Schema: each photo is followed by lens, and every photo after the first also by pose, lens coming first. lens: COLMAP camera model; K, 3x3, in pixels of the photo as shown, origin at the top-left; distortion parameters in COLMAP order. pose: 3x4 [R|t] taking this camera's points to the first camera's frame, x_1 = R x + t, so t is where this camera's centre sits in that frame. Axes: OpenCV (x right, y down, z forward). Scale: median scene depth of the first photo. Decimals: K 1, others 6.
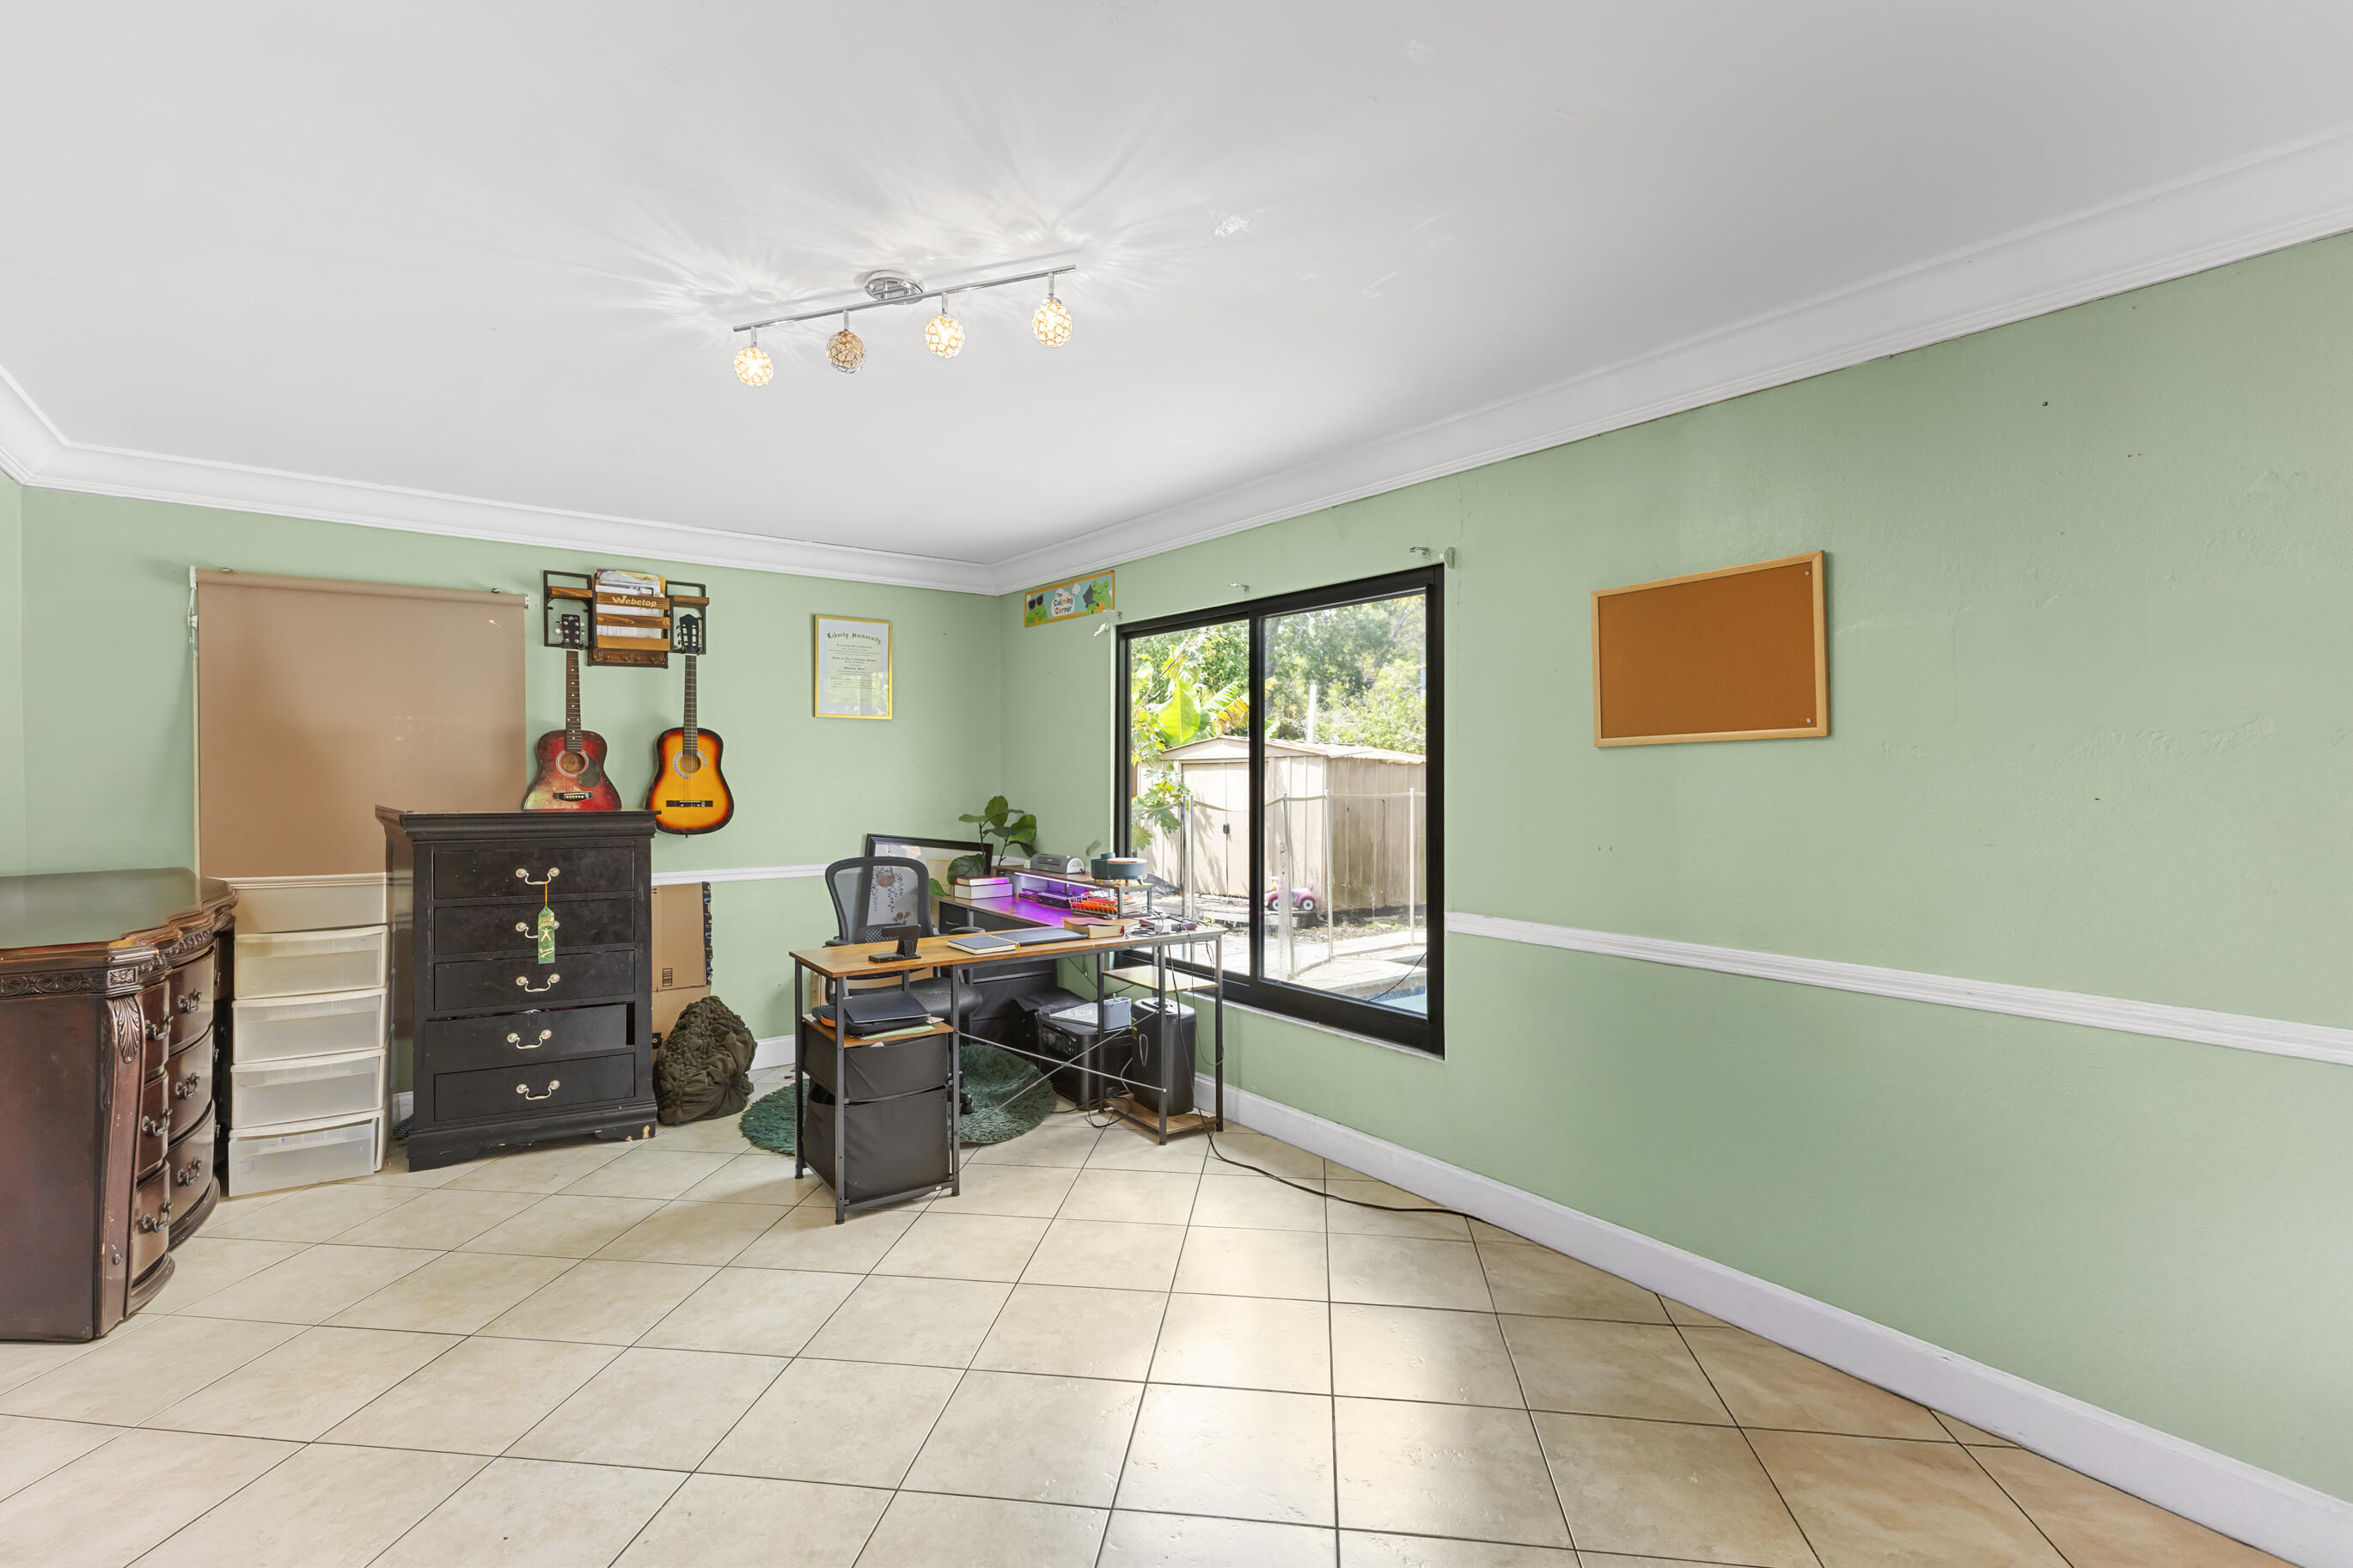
lens RADIAL K [[1080.6, 0, 1200.4], [0, 1080.6, 755.1], [0, 0, 1]] dist [0.012192, -0.000855]
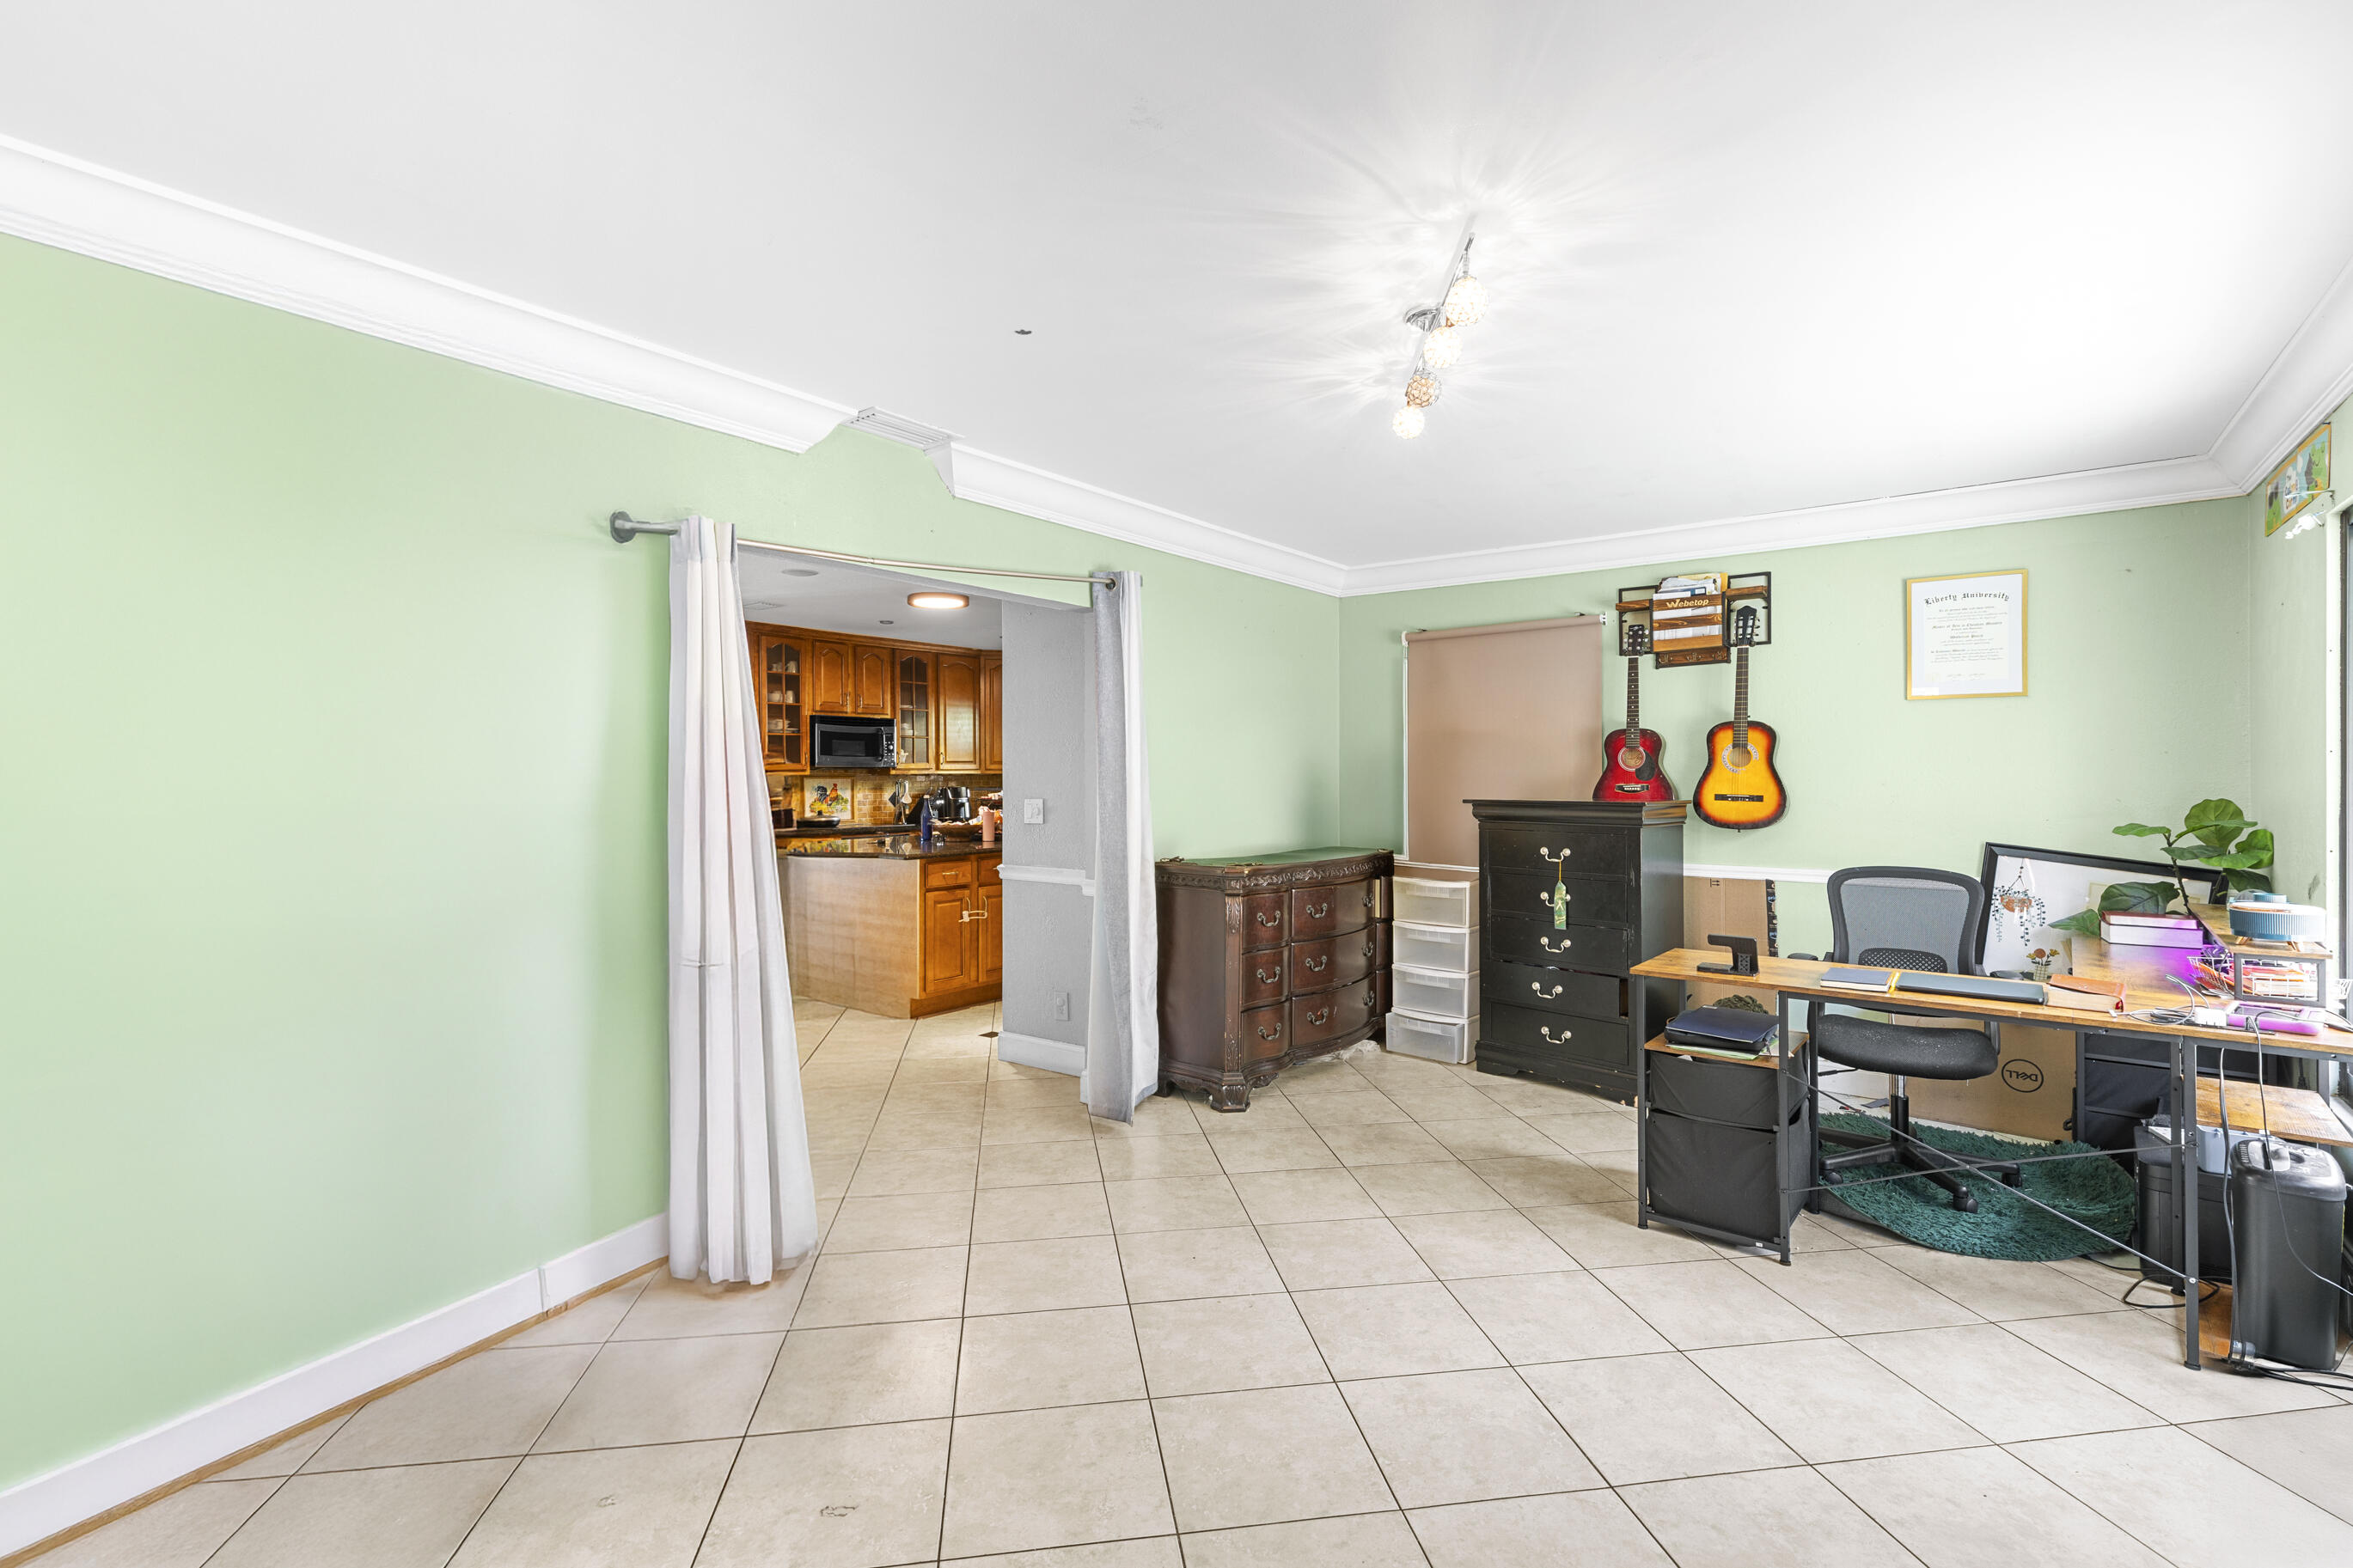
lens RADIAL K [[1080.6, 0, 1147.7], [0, 1080.6, 751.2], [0, 0, 1]] dist [0.012192, -0.000855]
pose [[0.250528, -0.019300, -0.967917, 0.368872], [0.019603, 0.999697, -0.014860, 0.006746], [0.967911, -0.015252, 0.250831, 0.240624]]
